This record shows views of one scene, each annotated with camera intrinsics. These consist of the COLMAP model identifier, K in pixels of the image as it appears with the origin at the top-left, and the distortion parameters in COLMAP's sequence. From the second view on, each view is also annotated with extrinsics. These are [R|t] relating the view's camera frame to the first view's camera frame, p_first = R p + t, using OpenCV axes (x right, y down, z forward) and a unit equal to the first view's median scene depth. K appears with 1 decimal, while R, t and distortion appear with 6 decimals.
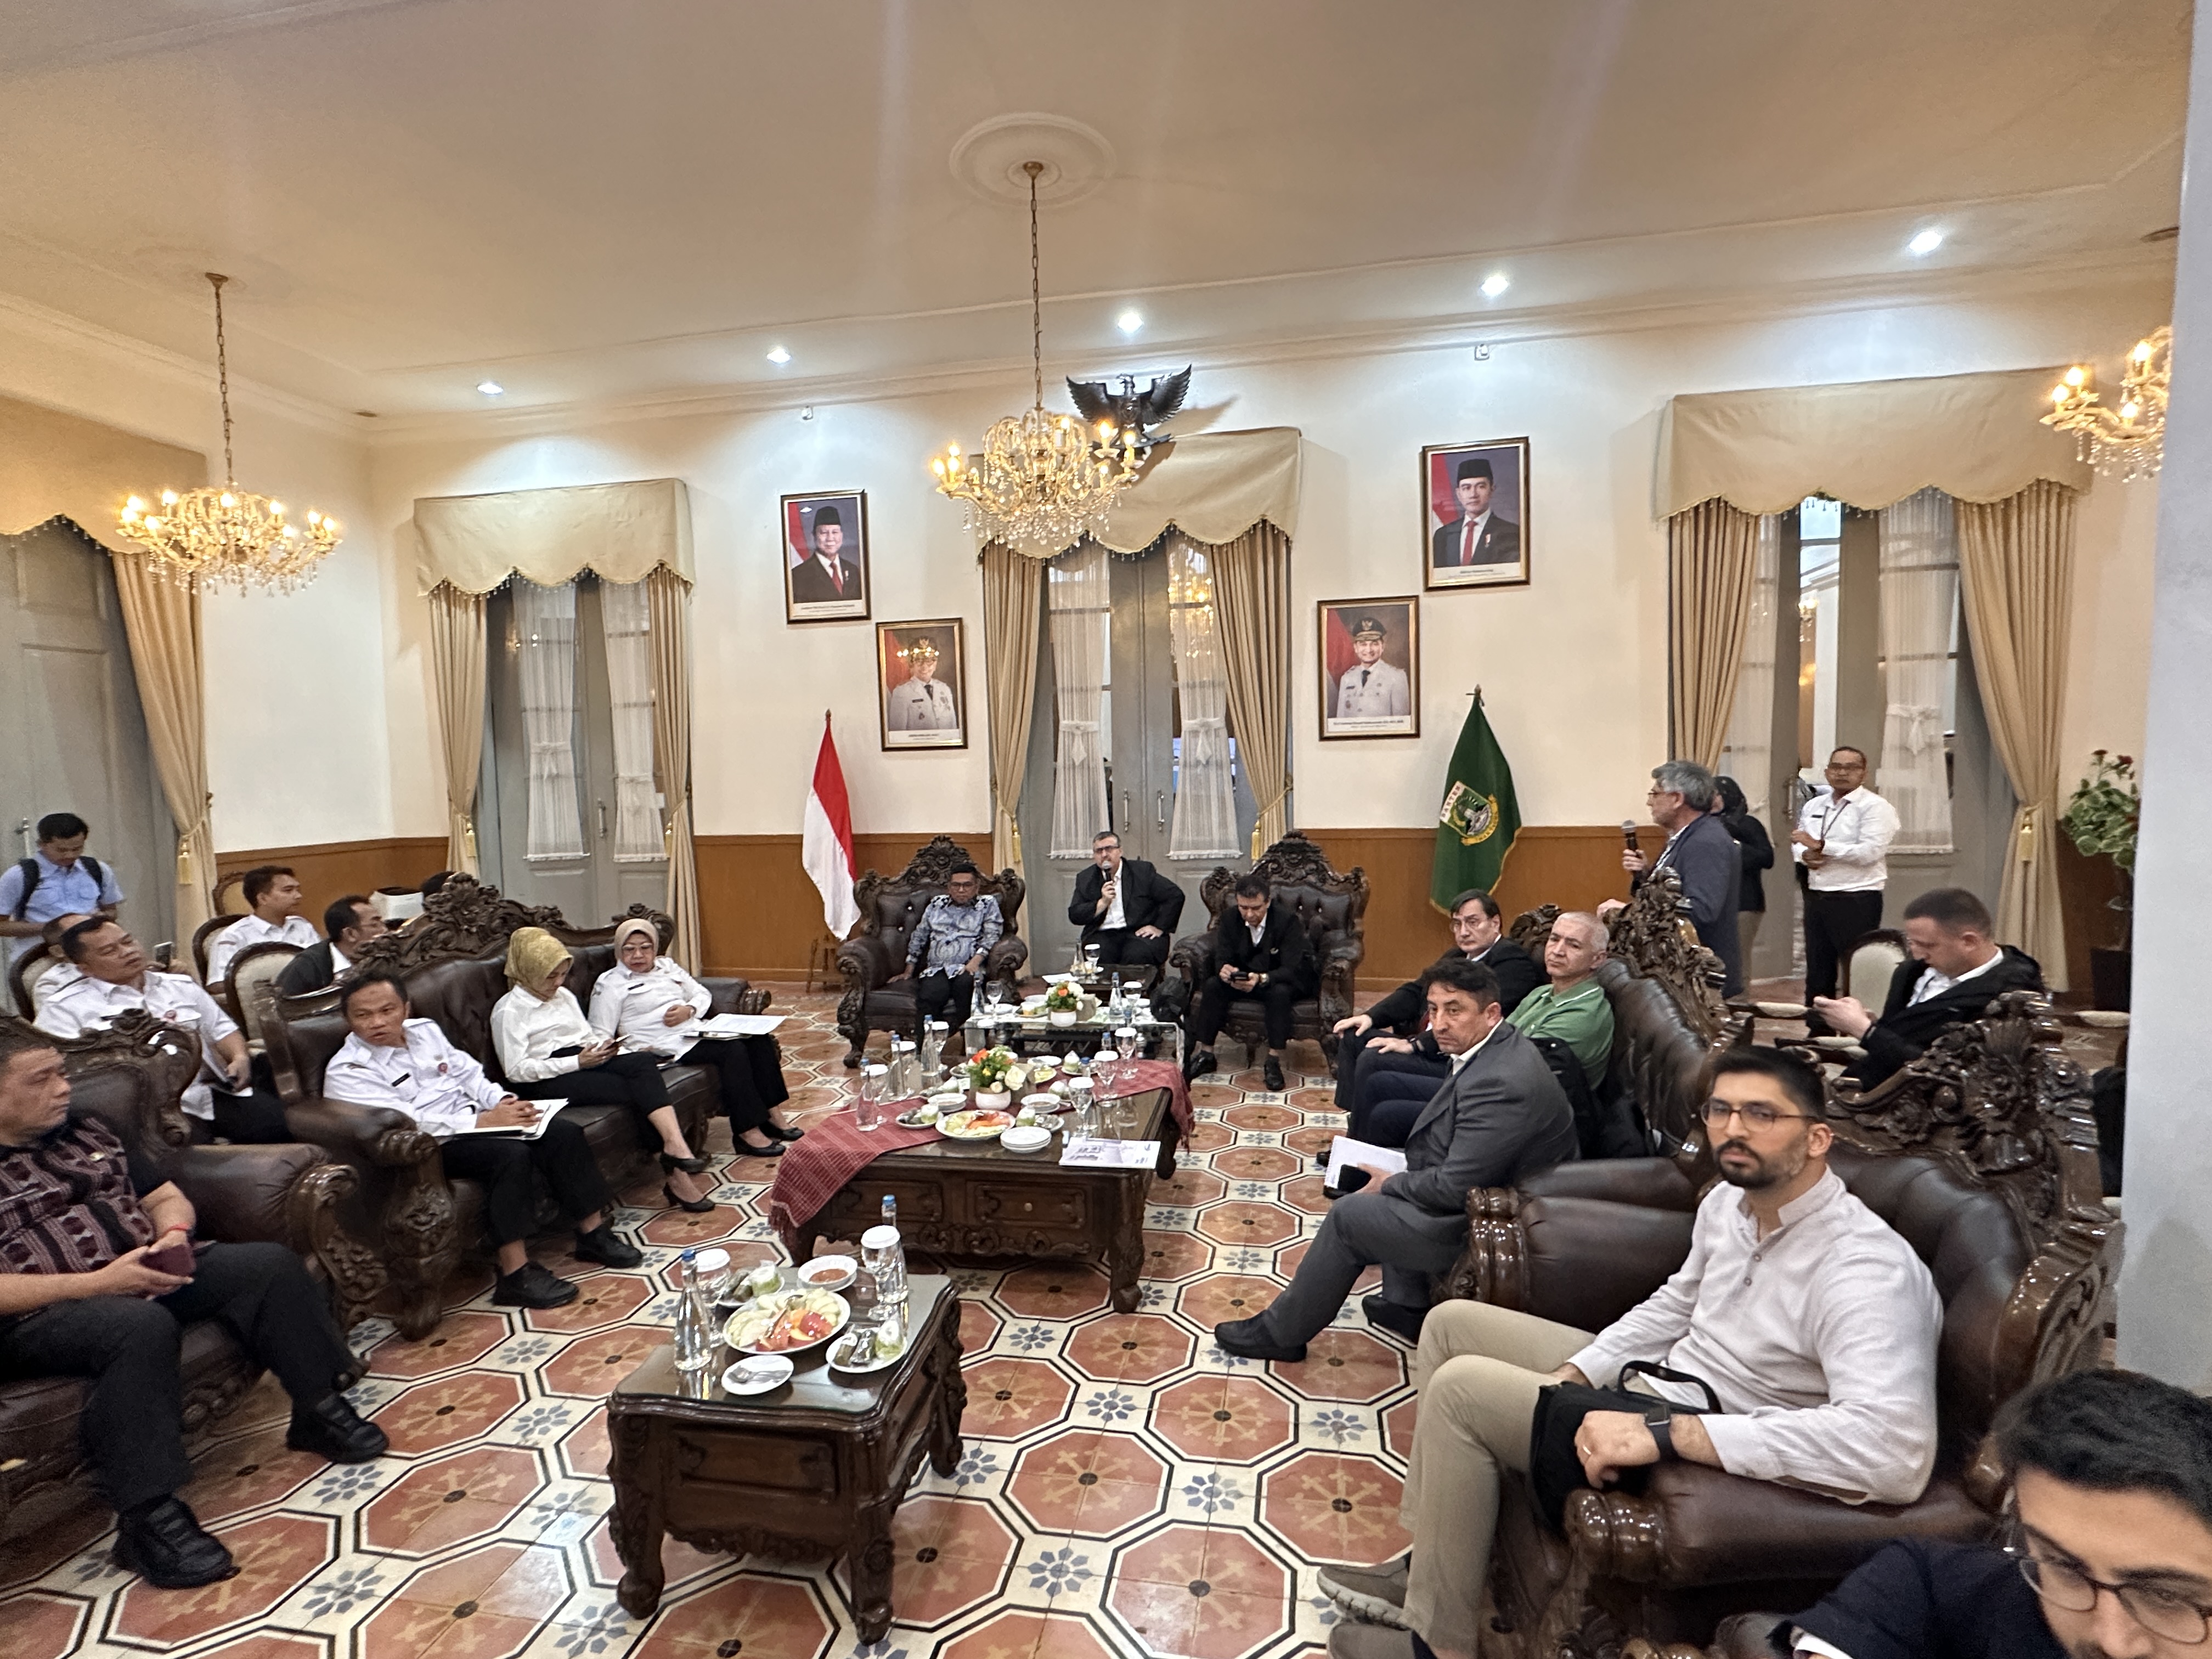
lens RADIAL K [[1066.5, 0, 1103.2], [0, 1066.5, 821.9], [0, 0, 1]] dist [-0.001653, -0.000041]
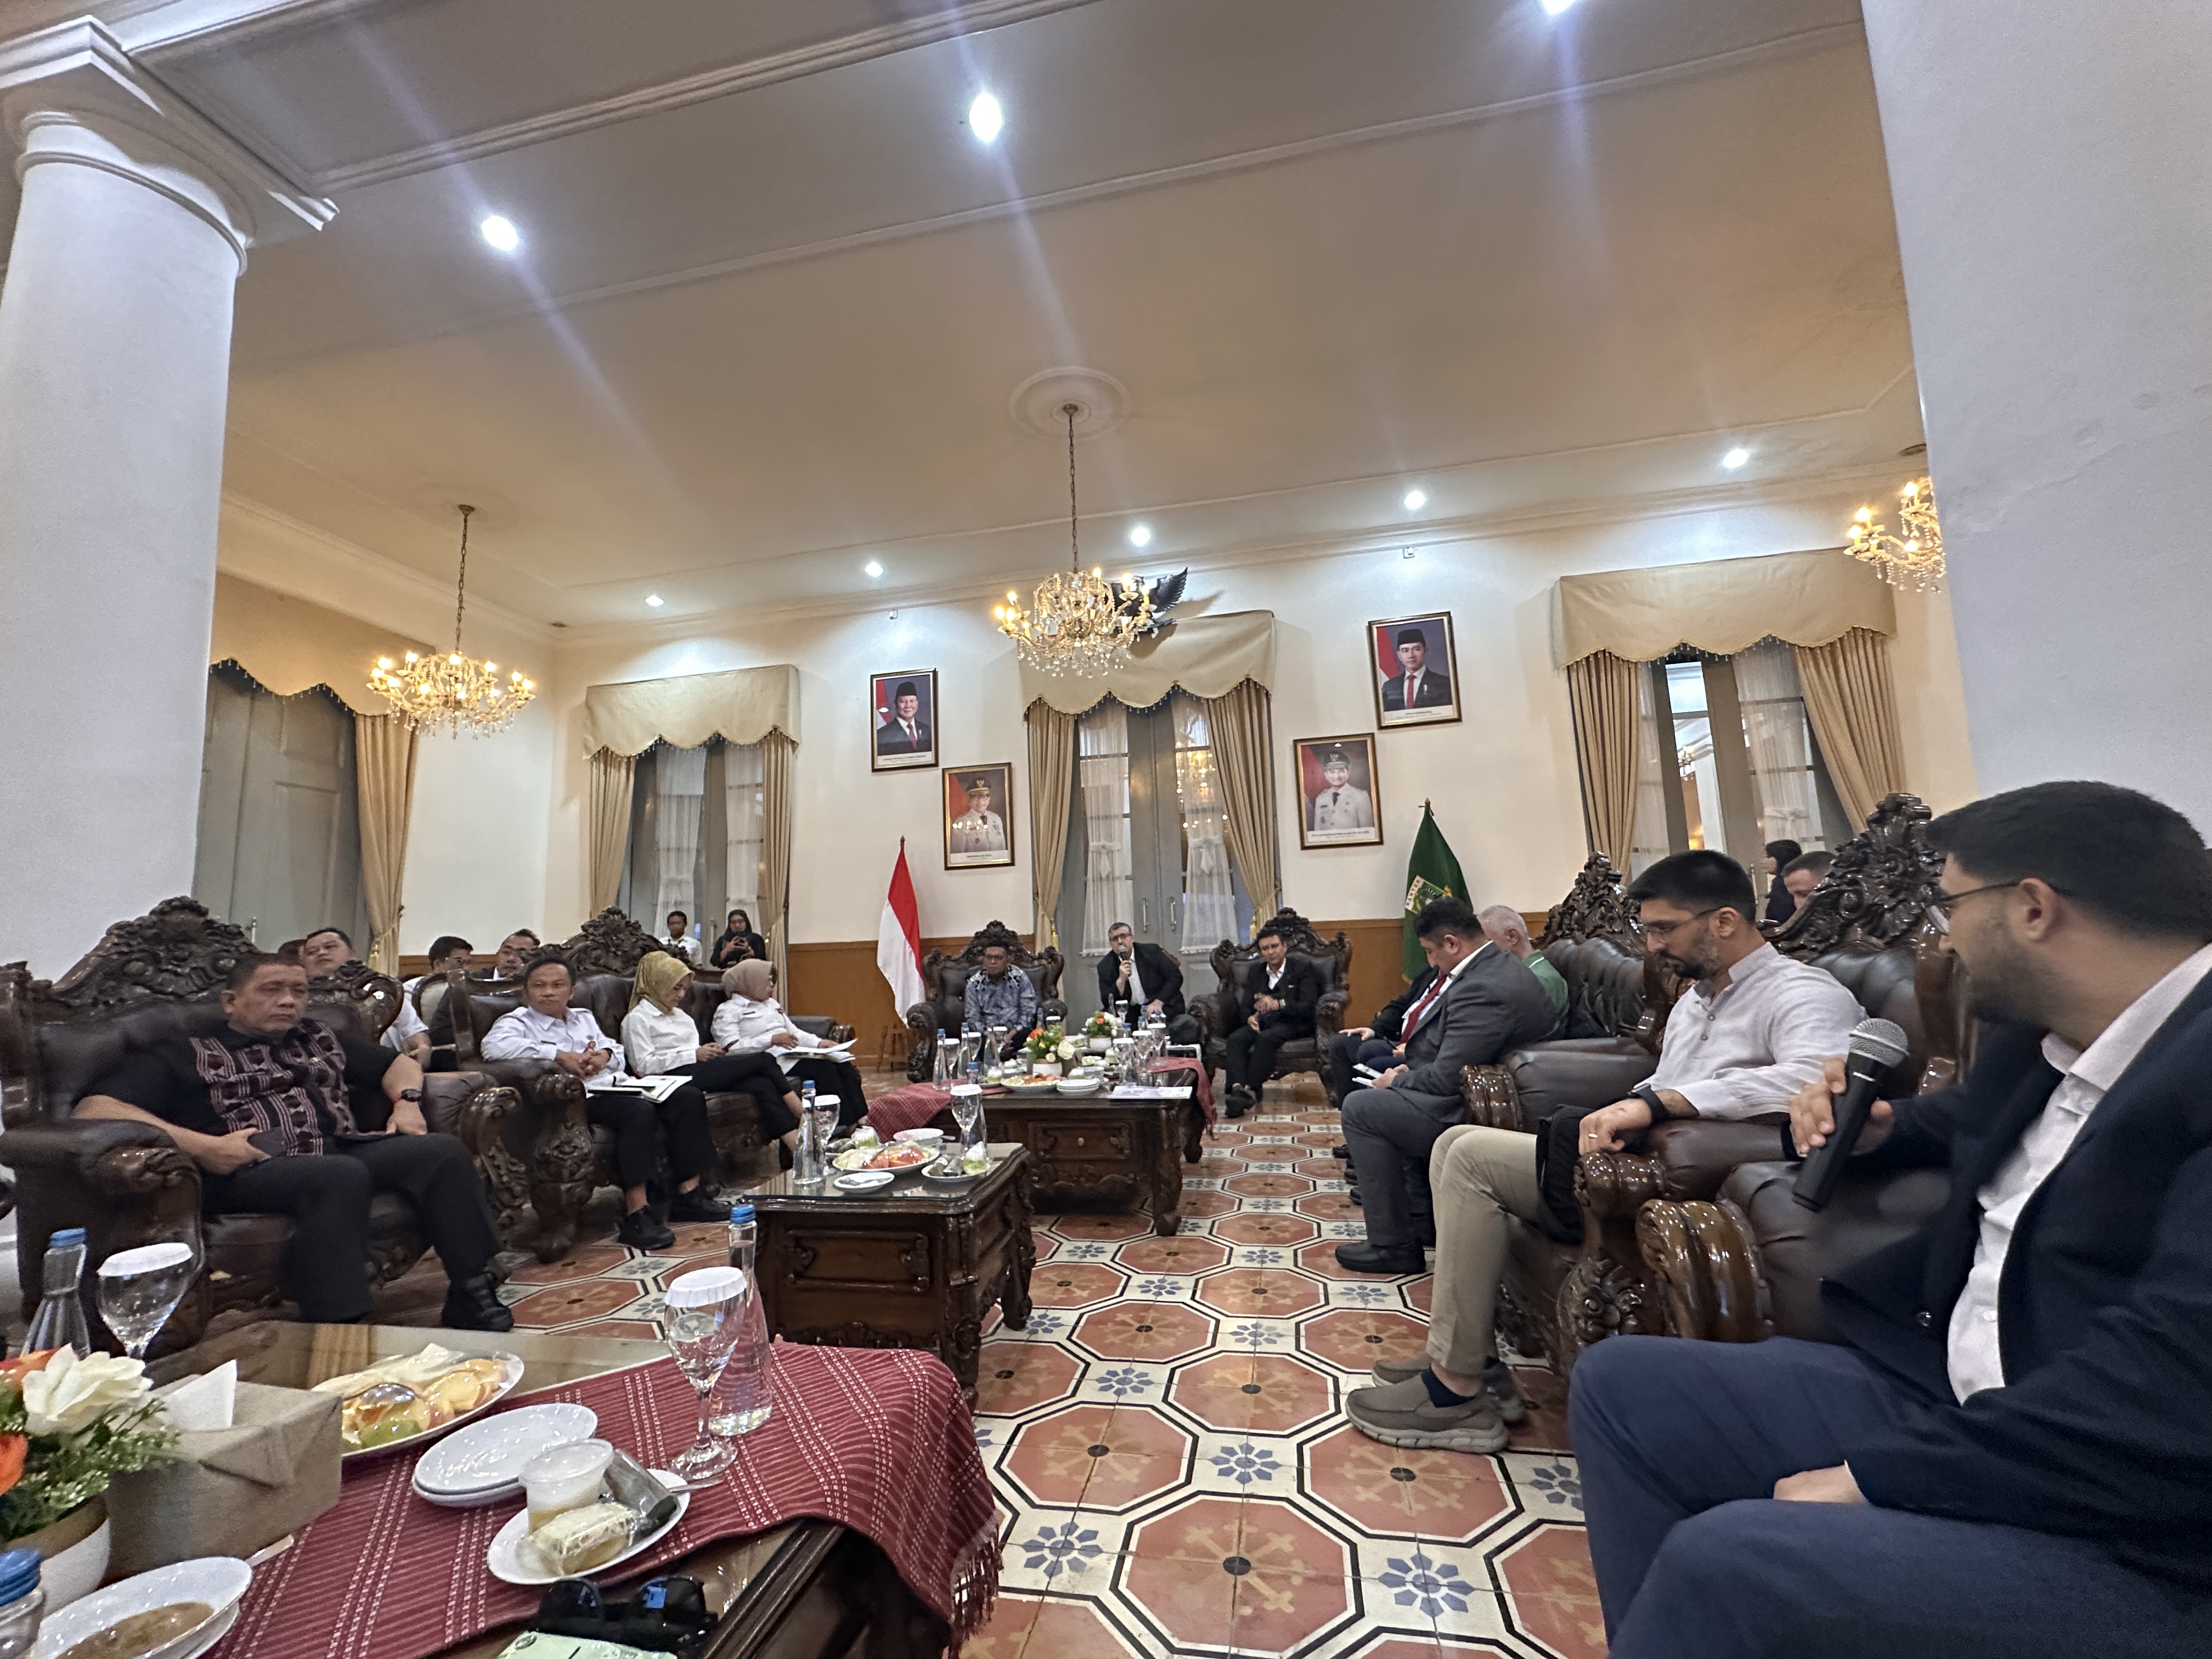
lens RADIAL K [[882.5, 0, 1101.5], [0, 882.5, 827.4], [0, 0, 1]] dist [-0.002001, -0.000298]
pose [[0.999773, -0.016233, -0.013808, -0.013636], [0.013205, 0.980415, -0.196500, 0.100905], [0.016727, 0.196273, 0.980407, -0.005621]]
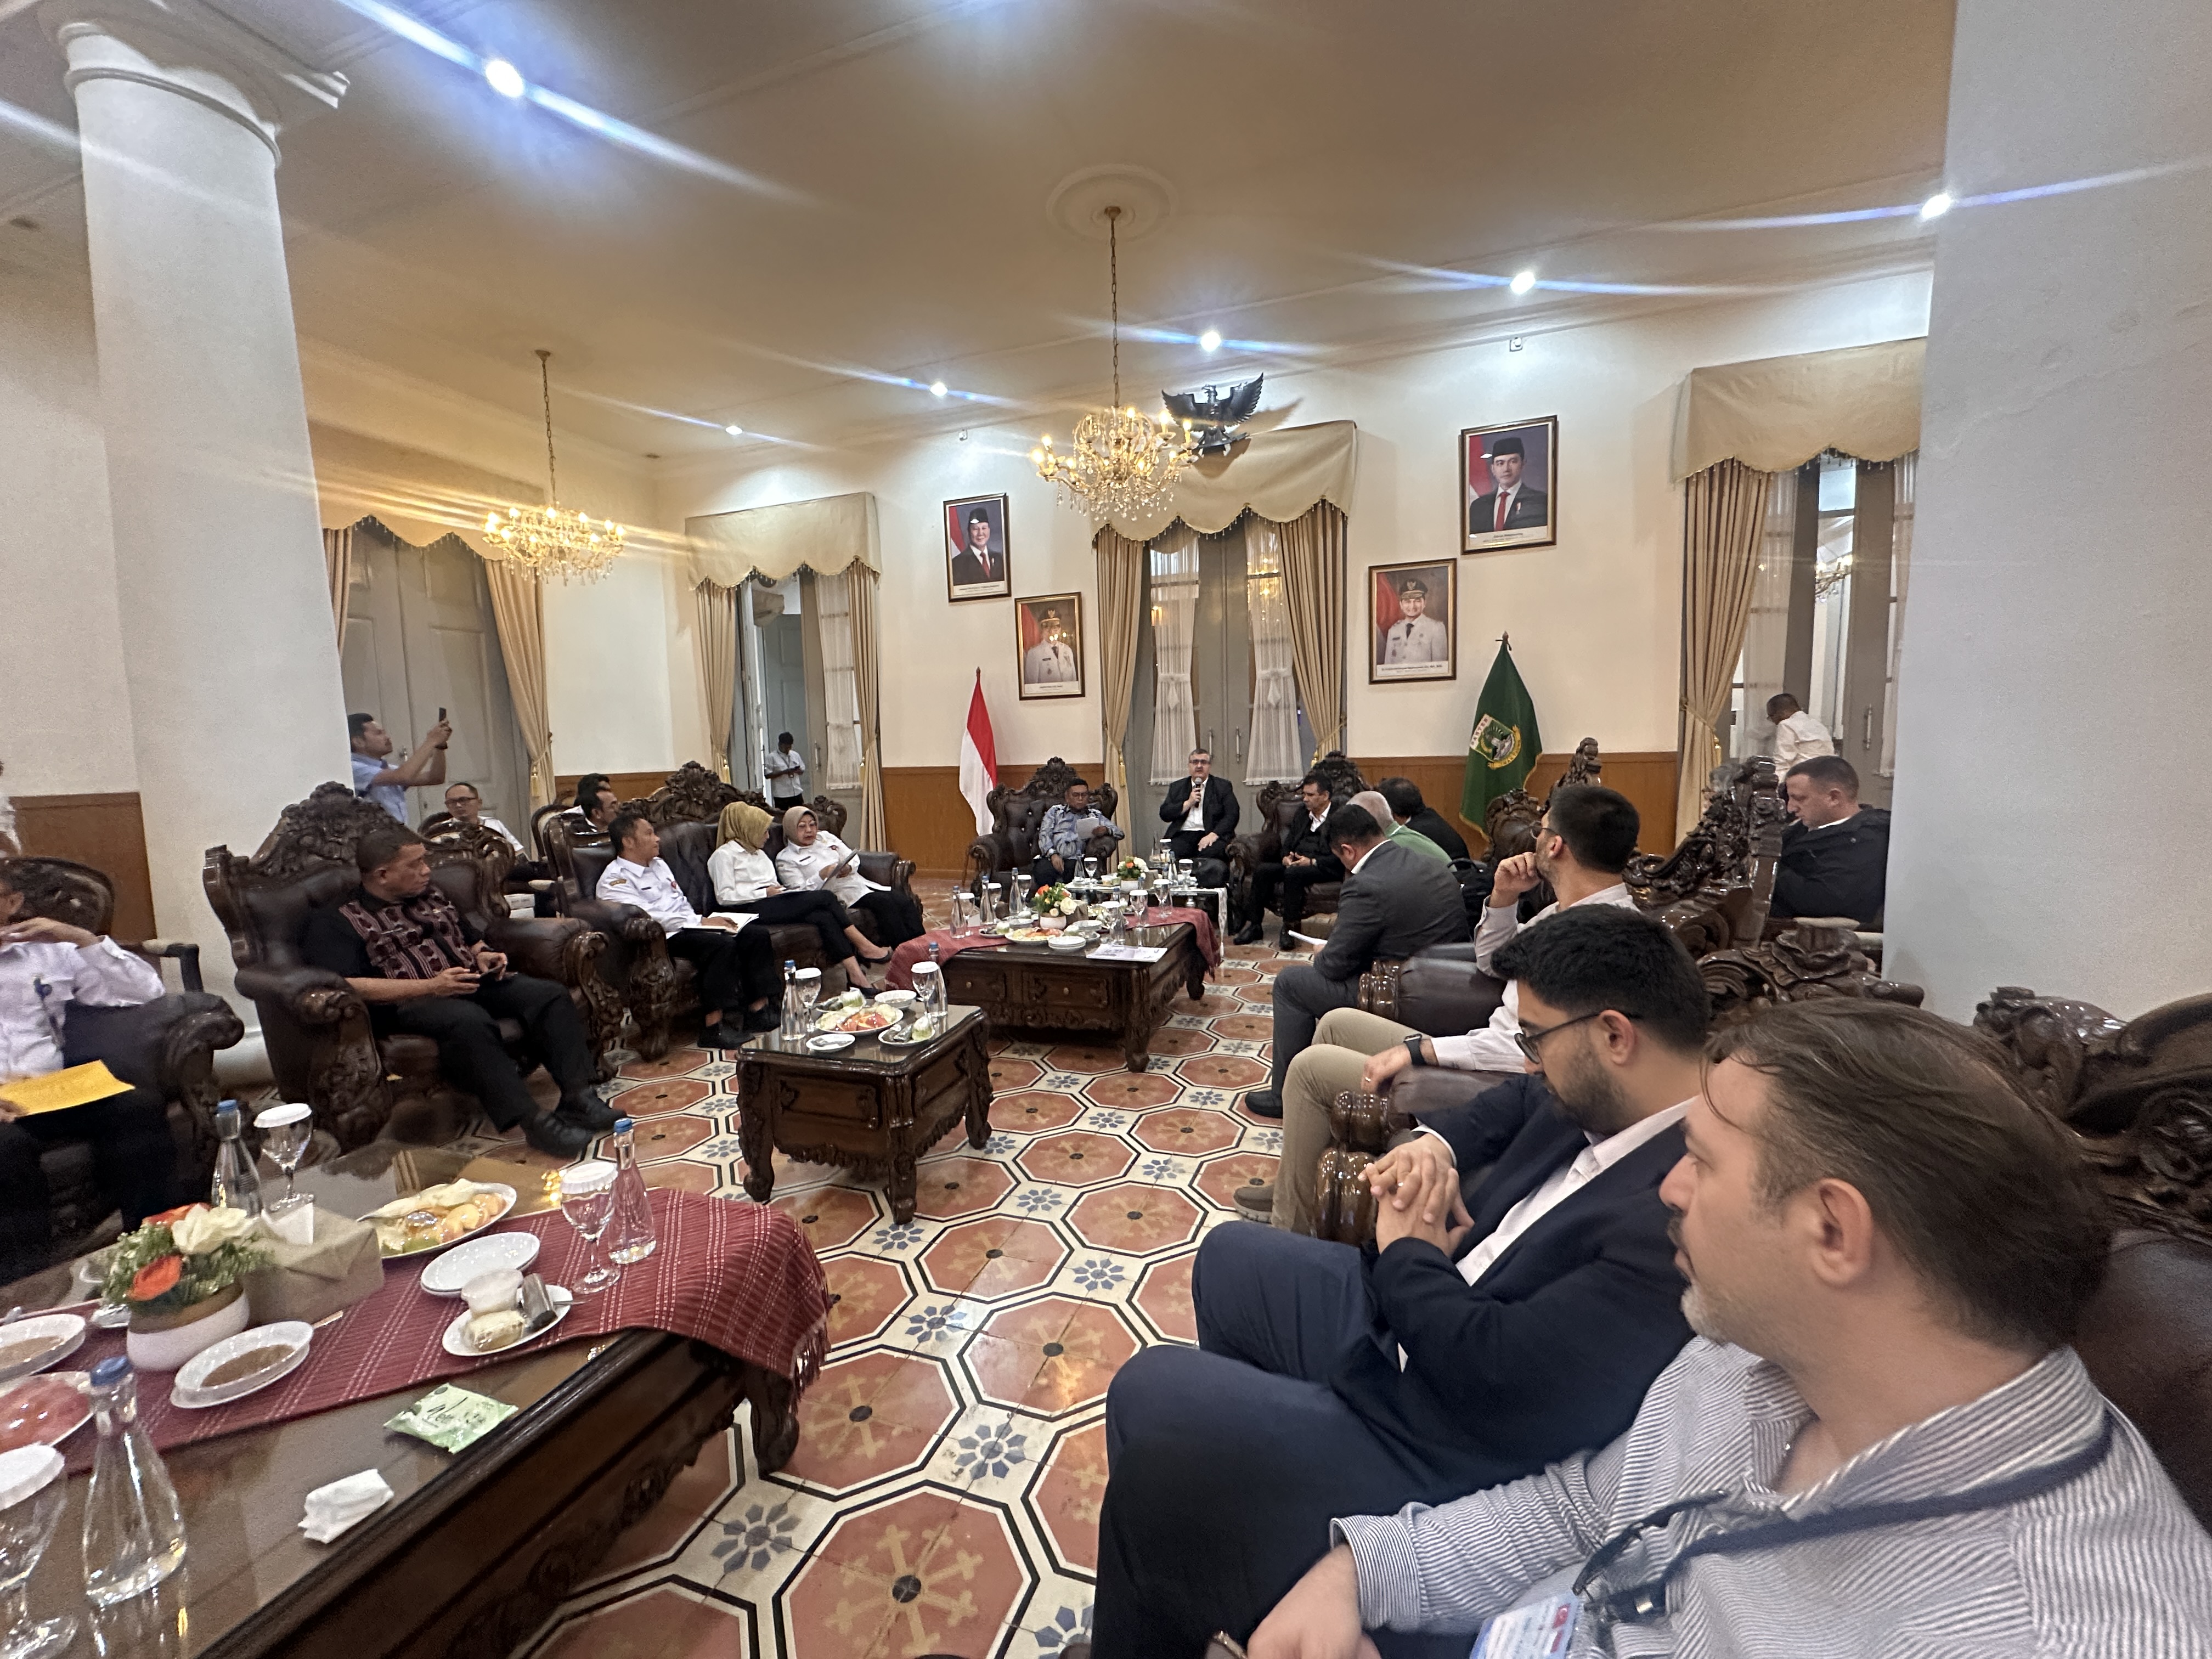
lens RADIAL K [[882.5, 0, 1104.7], [0, 882.5, 825.8], [0, 0, 1]] dist [-0.002001, -0.000298]
pose [[0.987480, 0.011303, -0.157338, 0.070397], [-0.005986, 0.999396, 0.034227, 0.054512], [0.157630, -0.032857, 0.986951, -0.037150]]
